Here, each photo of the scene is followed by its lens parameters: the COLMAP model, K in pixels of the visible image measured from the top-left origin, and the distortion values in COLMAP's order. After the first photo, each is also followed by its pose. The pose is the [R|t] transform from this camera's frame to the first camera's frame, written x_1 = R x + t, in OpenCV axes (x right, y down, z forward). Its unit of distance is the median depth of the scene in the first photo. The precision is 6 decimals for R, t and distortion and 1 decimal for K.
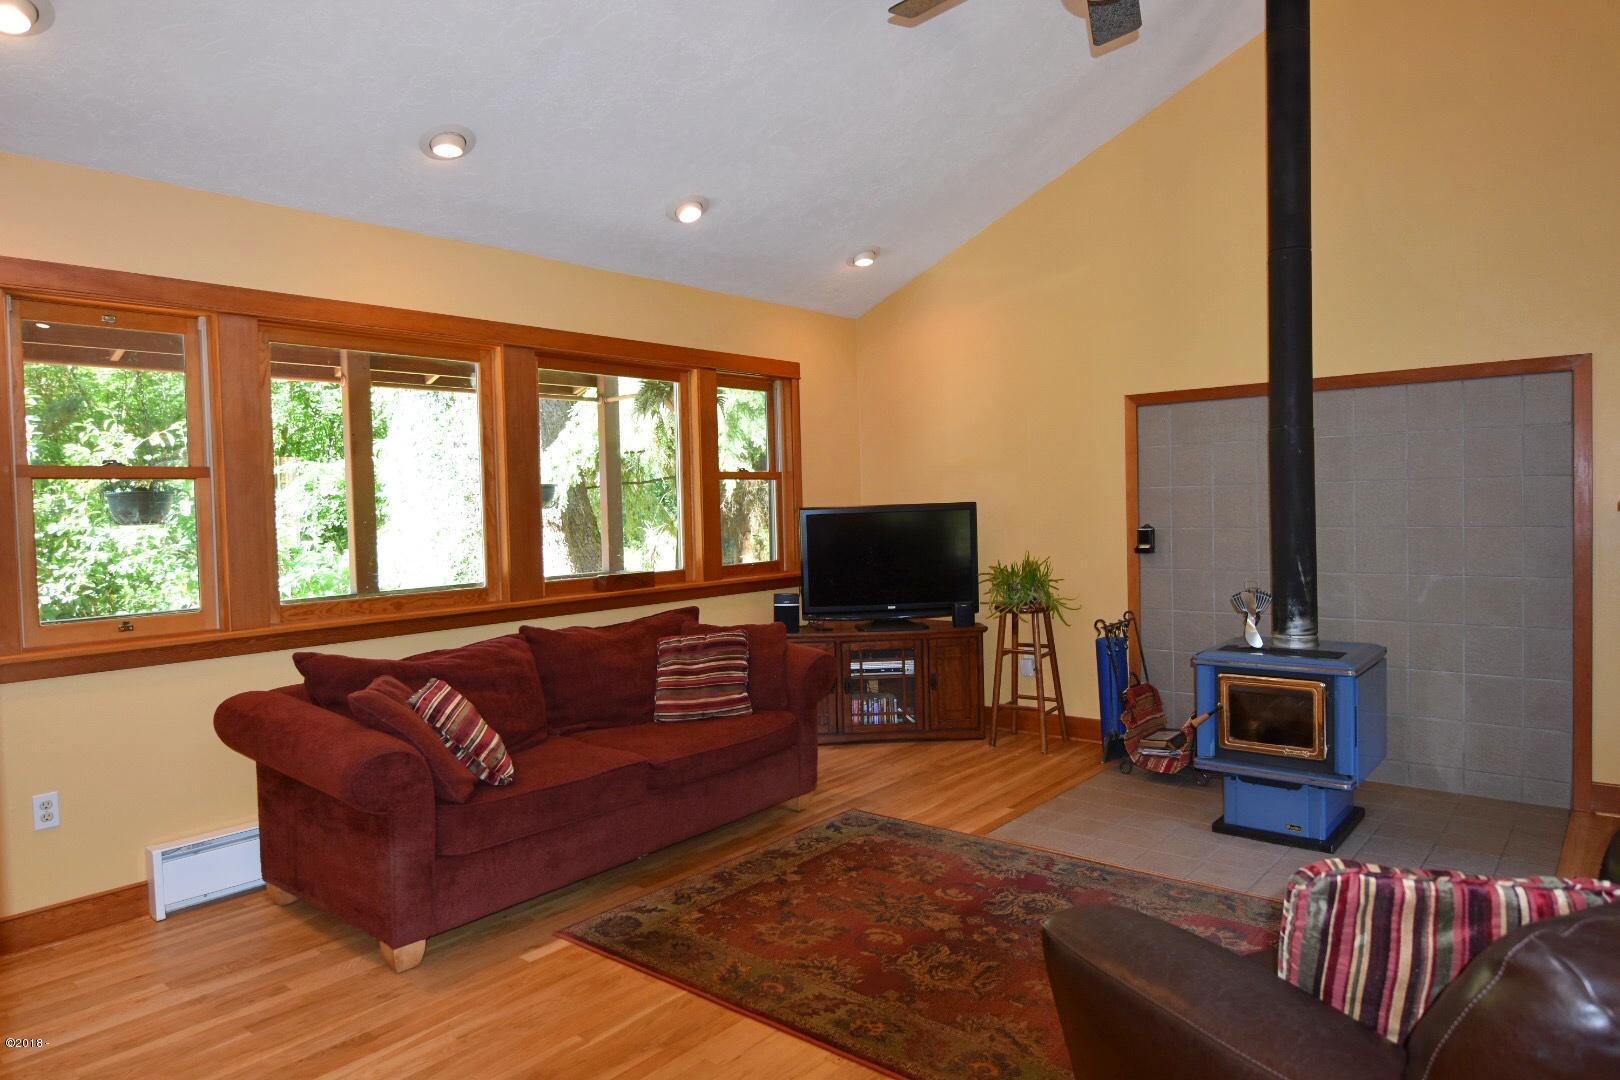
lens RADIAL K [[1000.9, 0, 813.6], [0, 1000.9, 545.2], [0, 0, 1]] dist [-0.008707, -0.001537]
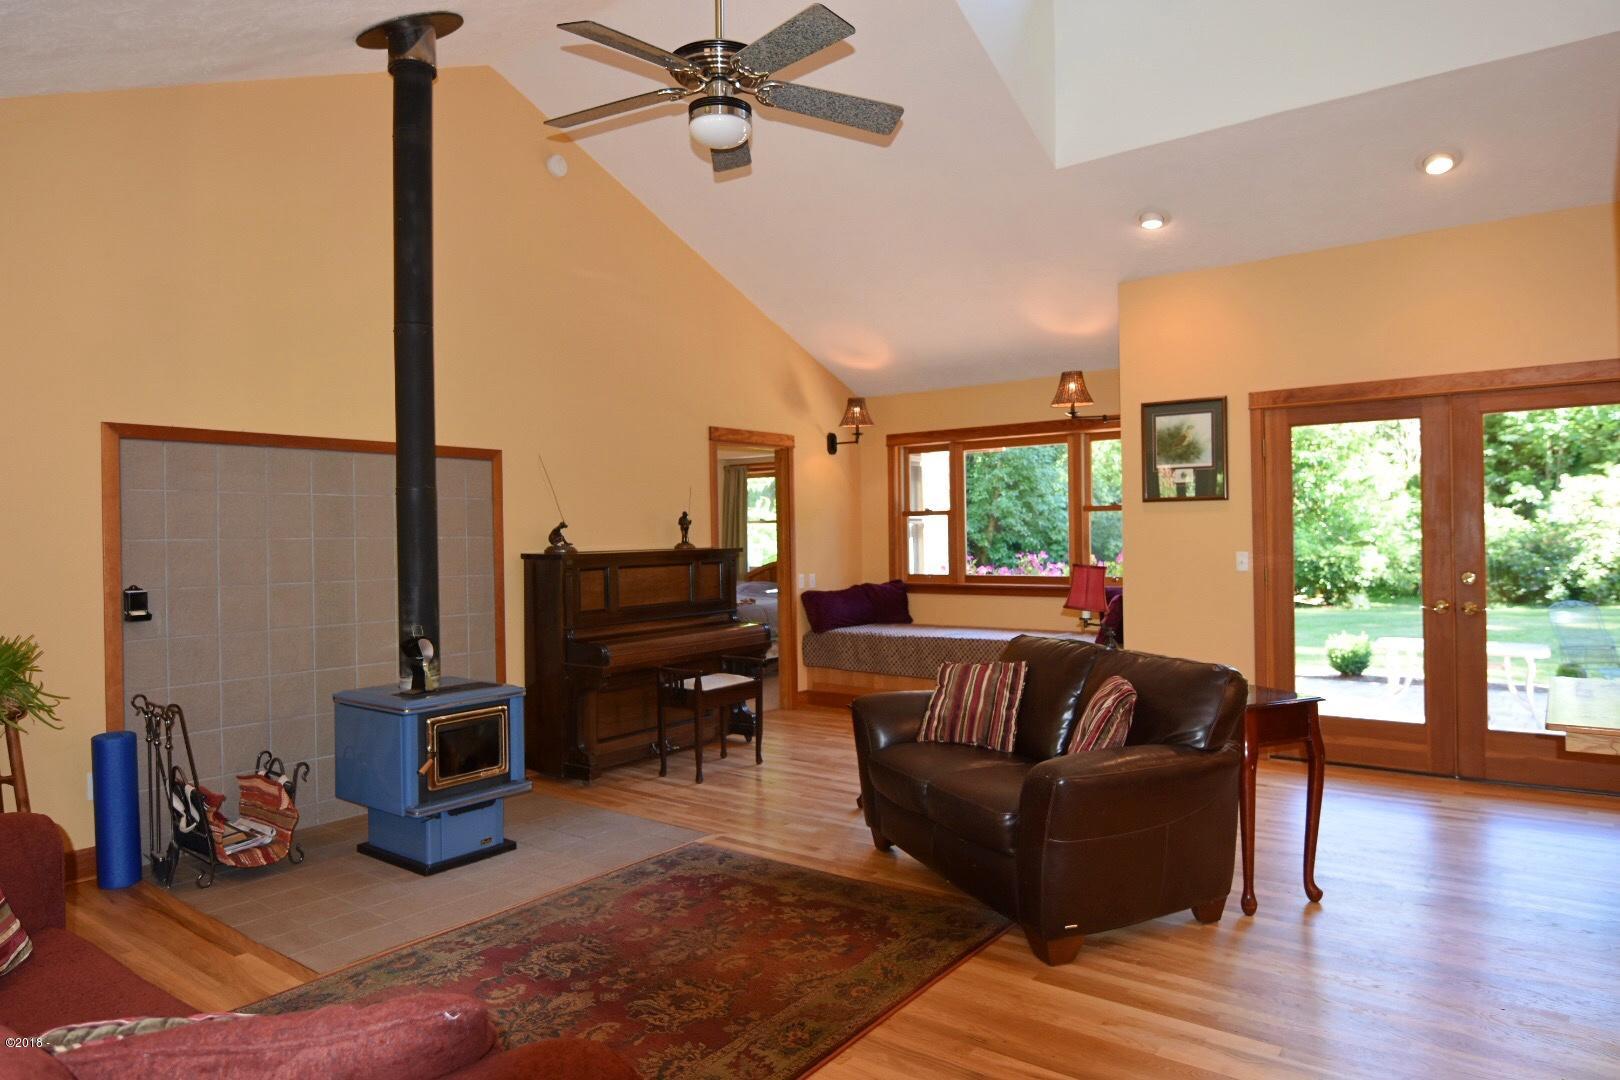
lens RADIAL K [[1000.9, 0, 809.0], [0, 1000.9, 544.2], [0, 0, 1]] dist [-0.008707, -0.001537]
pose [[-0.057553, 0.018655, 0.998168, -0.639157], [0.055420, 0.998343, -0.015463, -0.014592], [-0.996803, 0.054429, -0.058491, 0.642461]]
